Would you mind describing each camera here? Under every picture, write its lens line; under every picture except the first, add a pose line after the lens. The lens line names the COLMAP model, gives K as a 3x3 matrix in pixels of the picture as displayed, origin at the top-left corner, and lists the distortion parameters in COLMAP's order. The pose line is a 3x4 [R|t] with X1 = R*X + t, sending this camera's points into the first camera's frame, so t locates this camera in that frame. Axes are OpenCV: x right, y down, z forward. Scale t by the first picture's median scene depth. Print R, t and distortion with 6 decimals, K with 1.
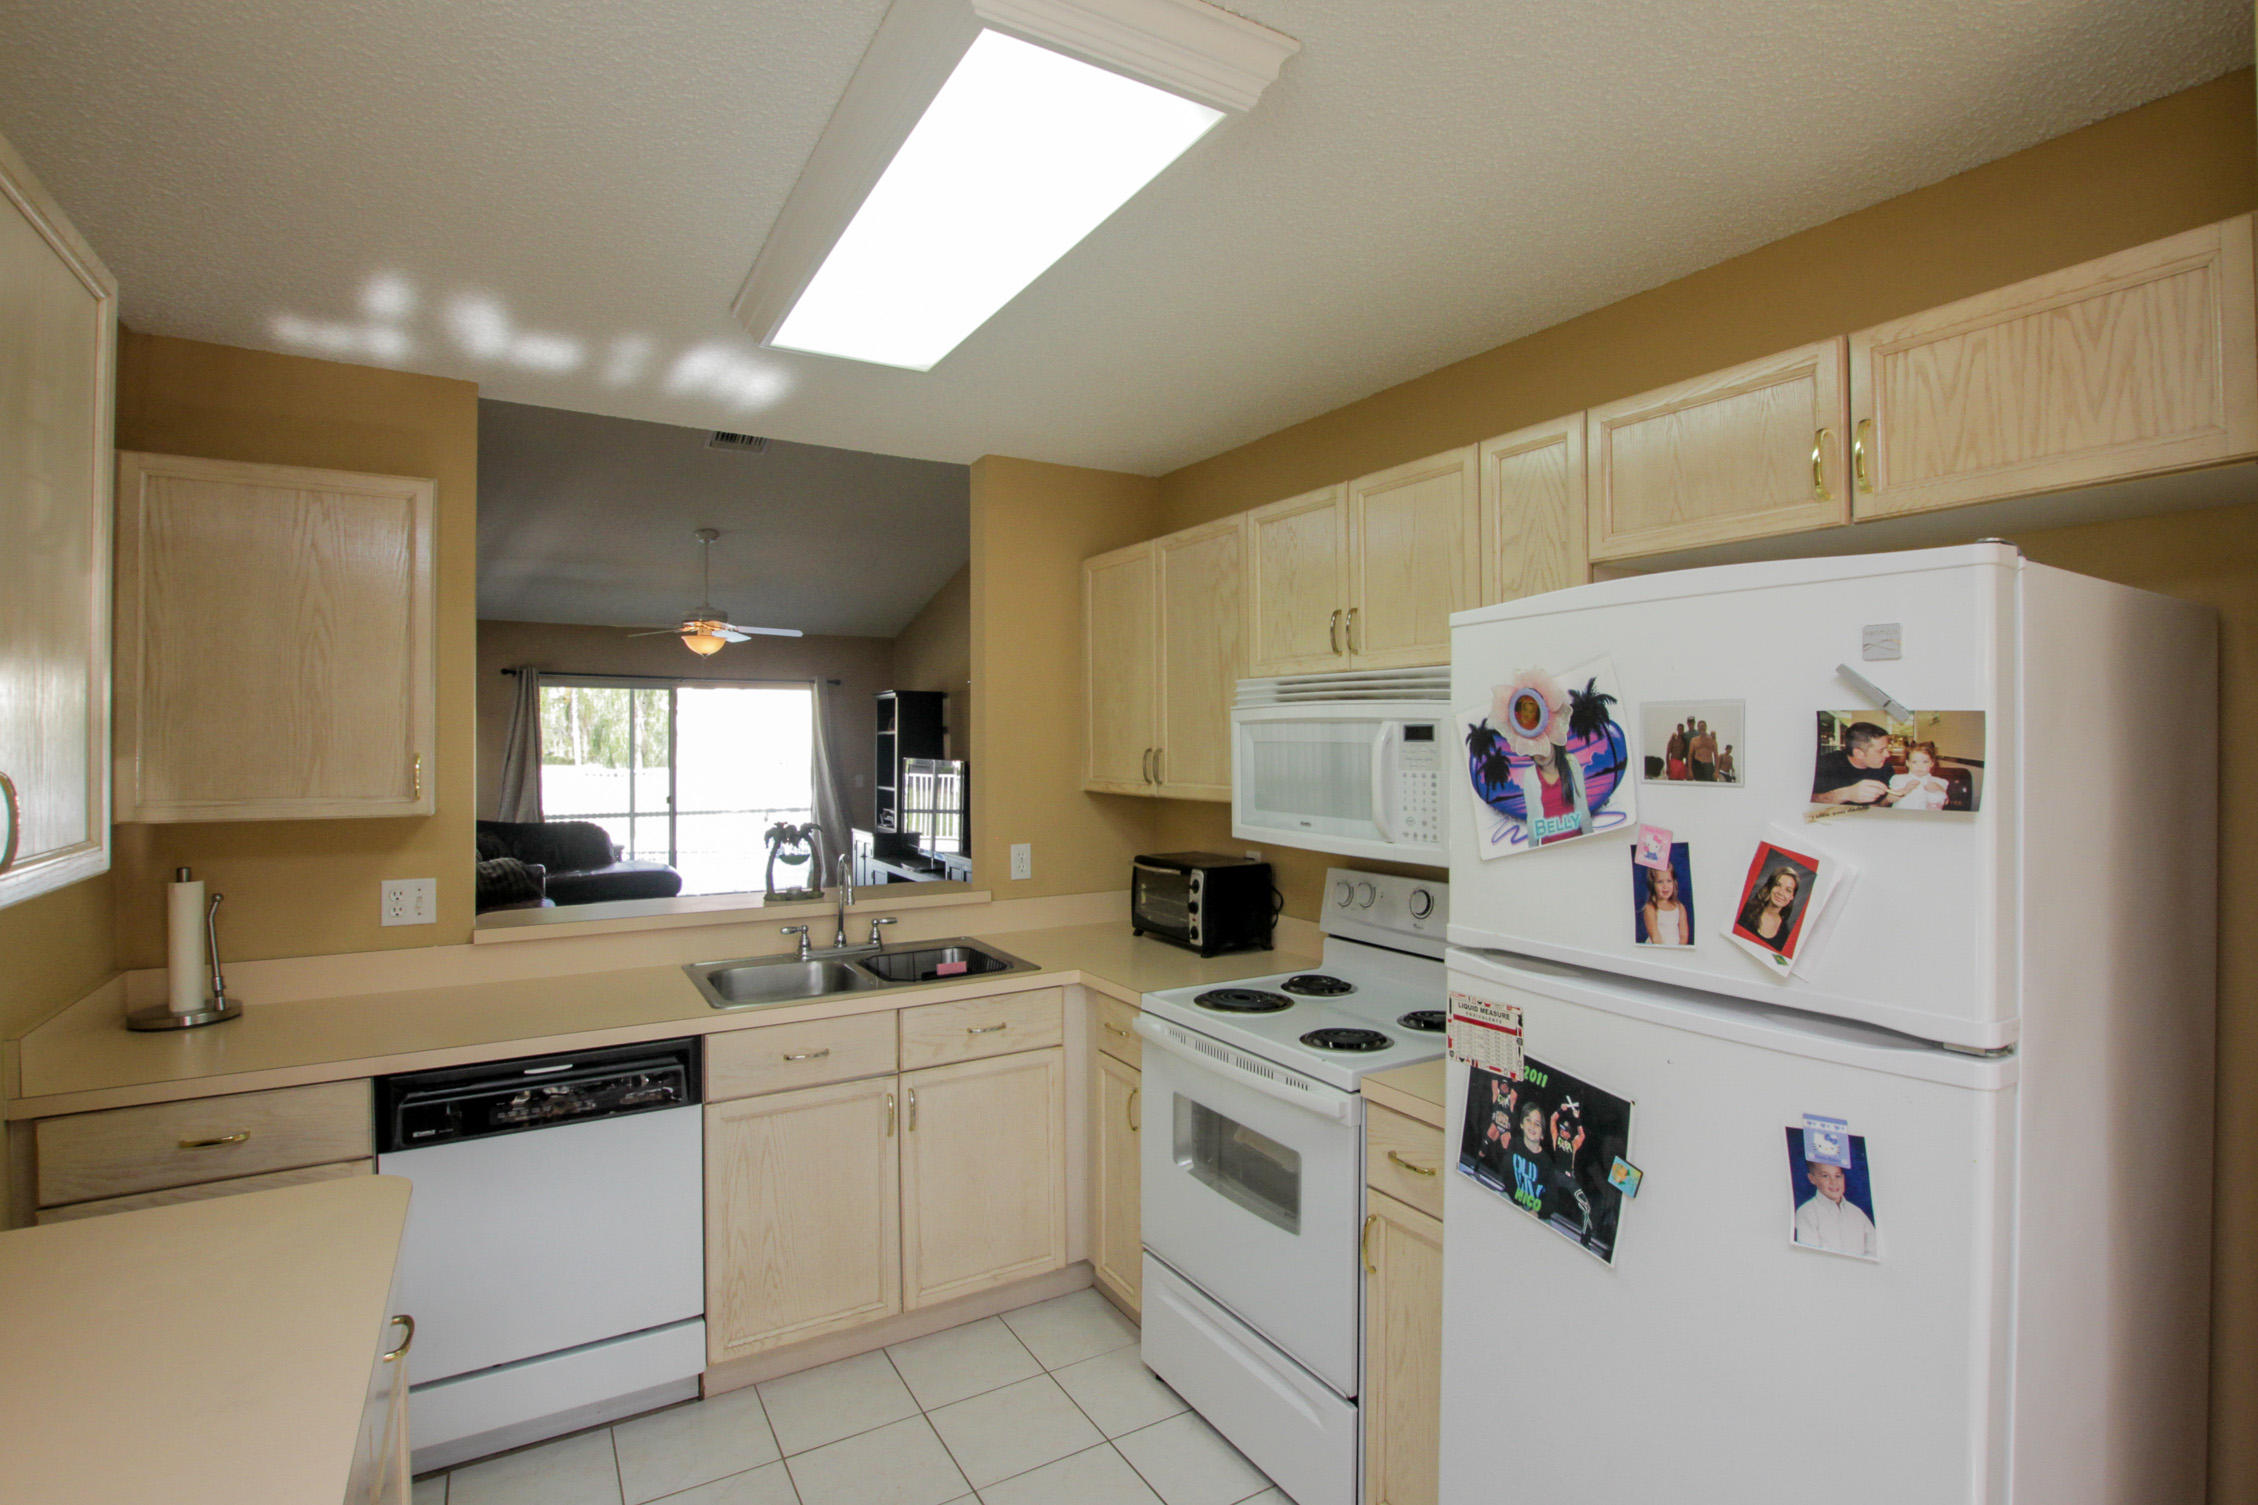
lens RADIAL K [[1061.9, 0, 1134.2], [0, 1061.9, 739.2], [0, 0, 1]] dist [-0.031957, 0.002051]
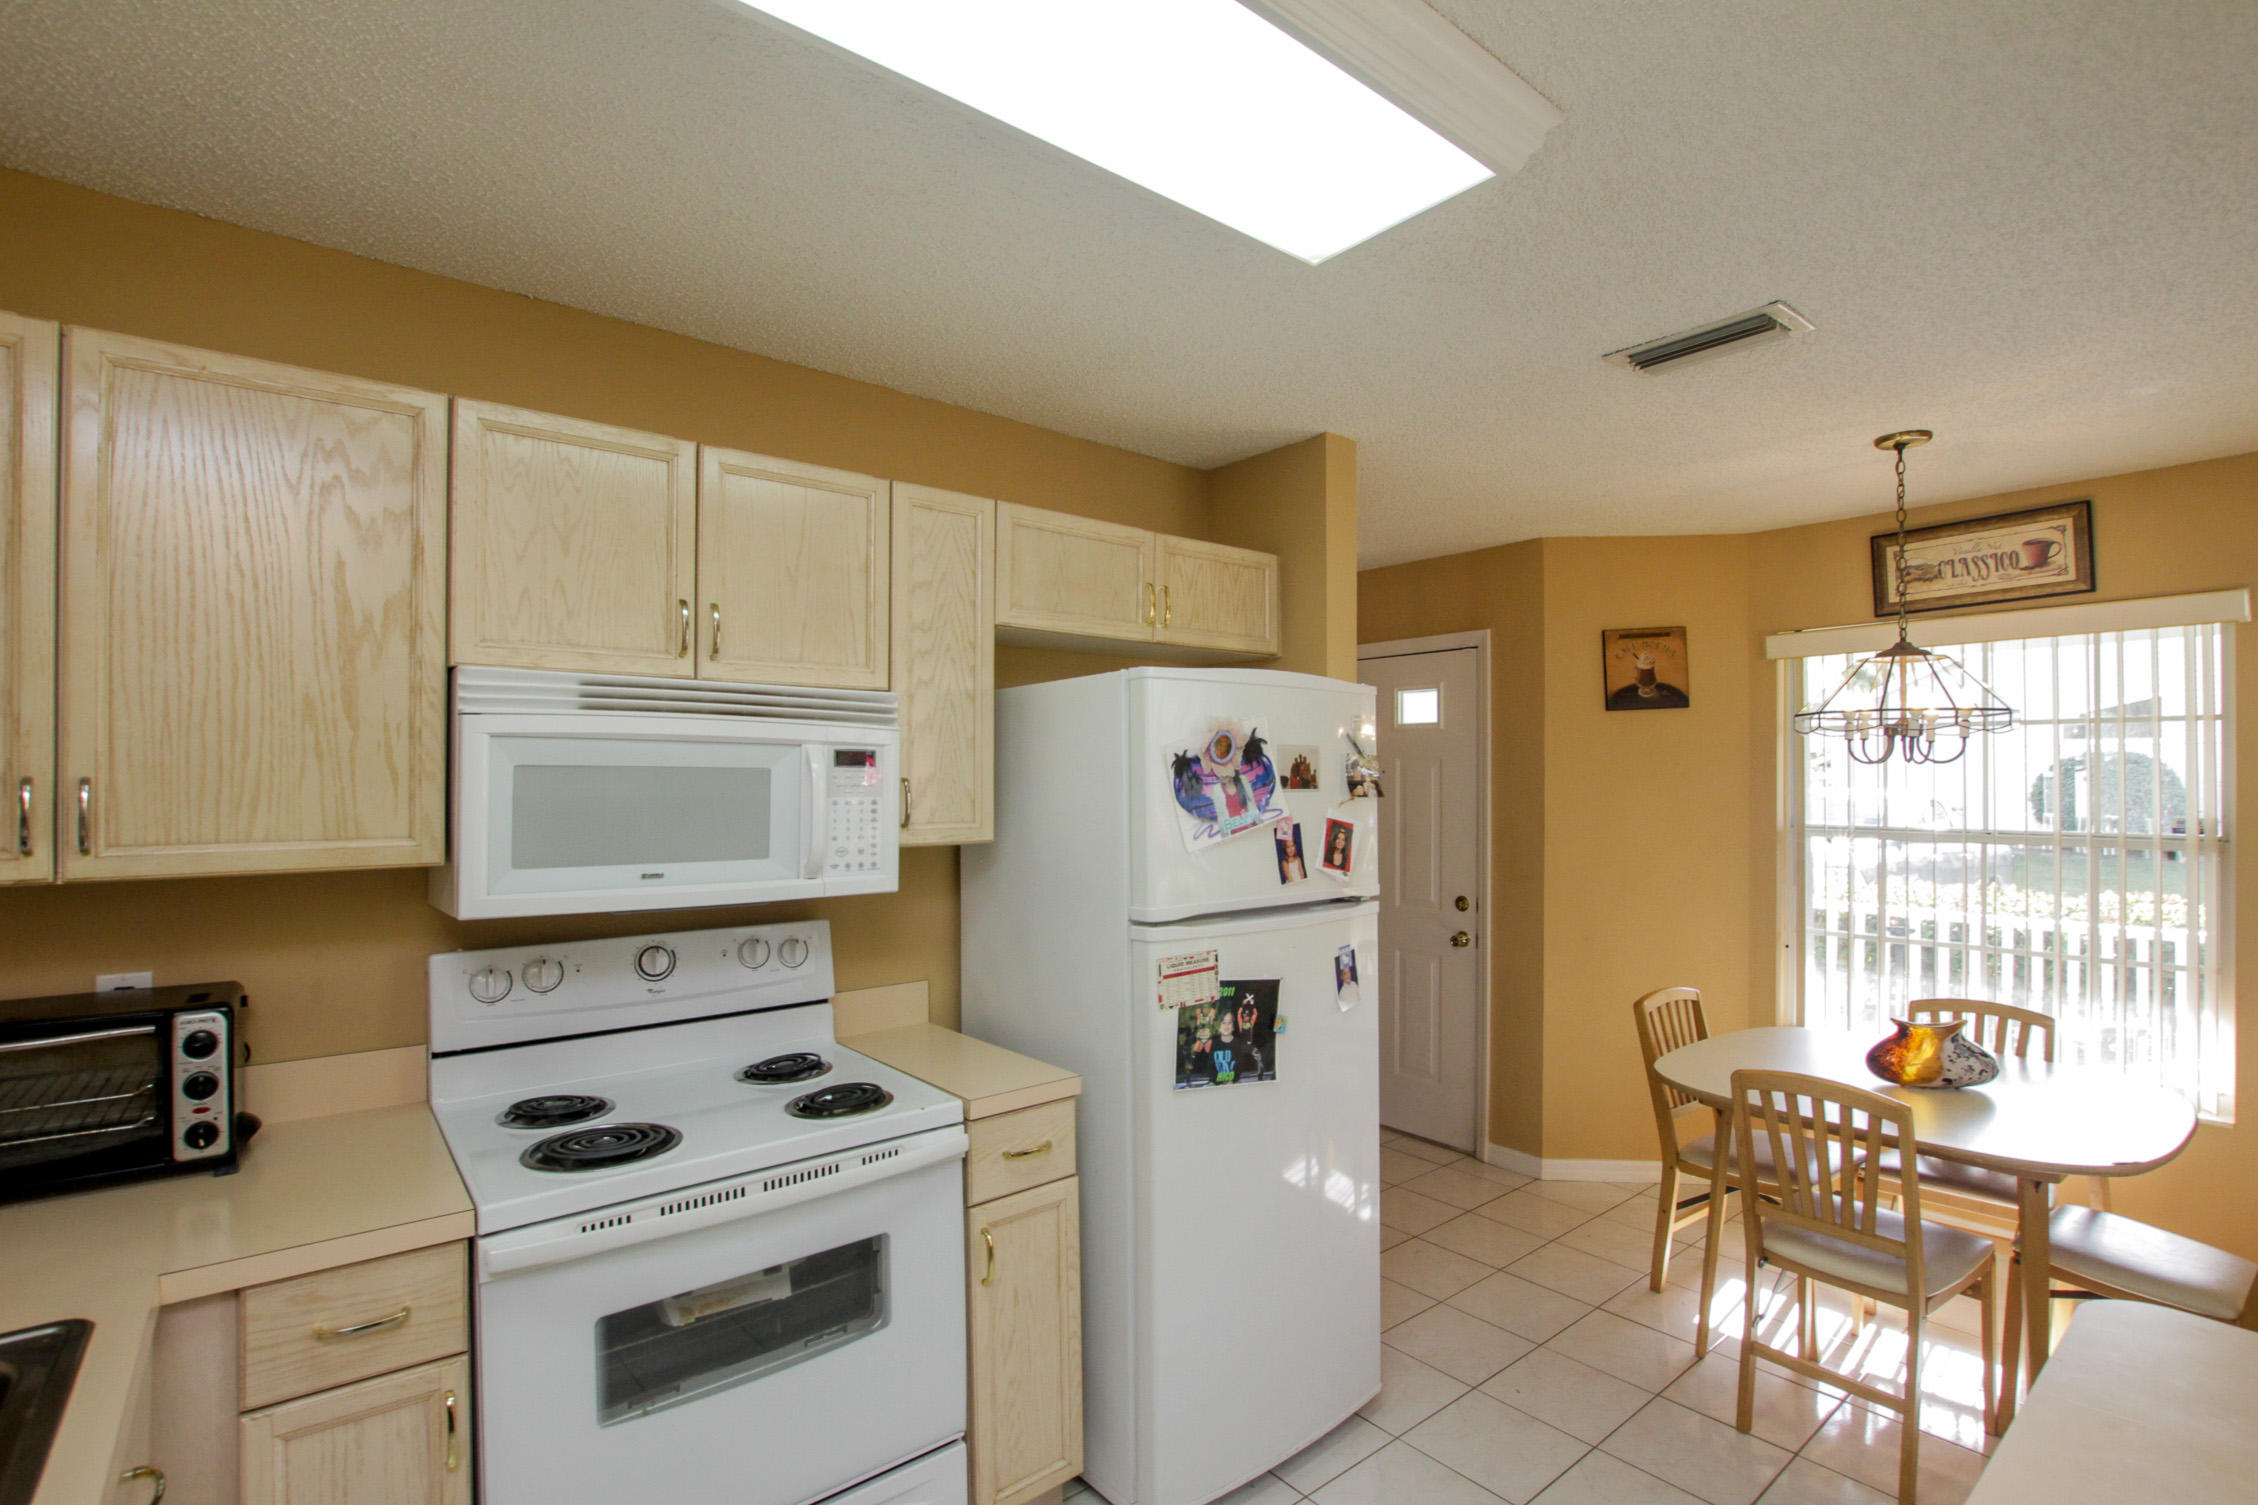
lens RADIAL K [[1061.9, 0, 1142.3], [0, 1061.9, 767.4], [0, 0, 1]] dist [-0.031957, 0.002051]
pose [[-0.146926, 0.012413, 0.989070, -1.108983], [-0.000621, 0.999920, -0.012641, 0.022398], [-0.989147, -0.002472, -0.146907, 1.361743]]
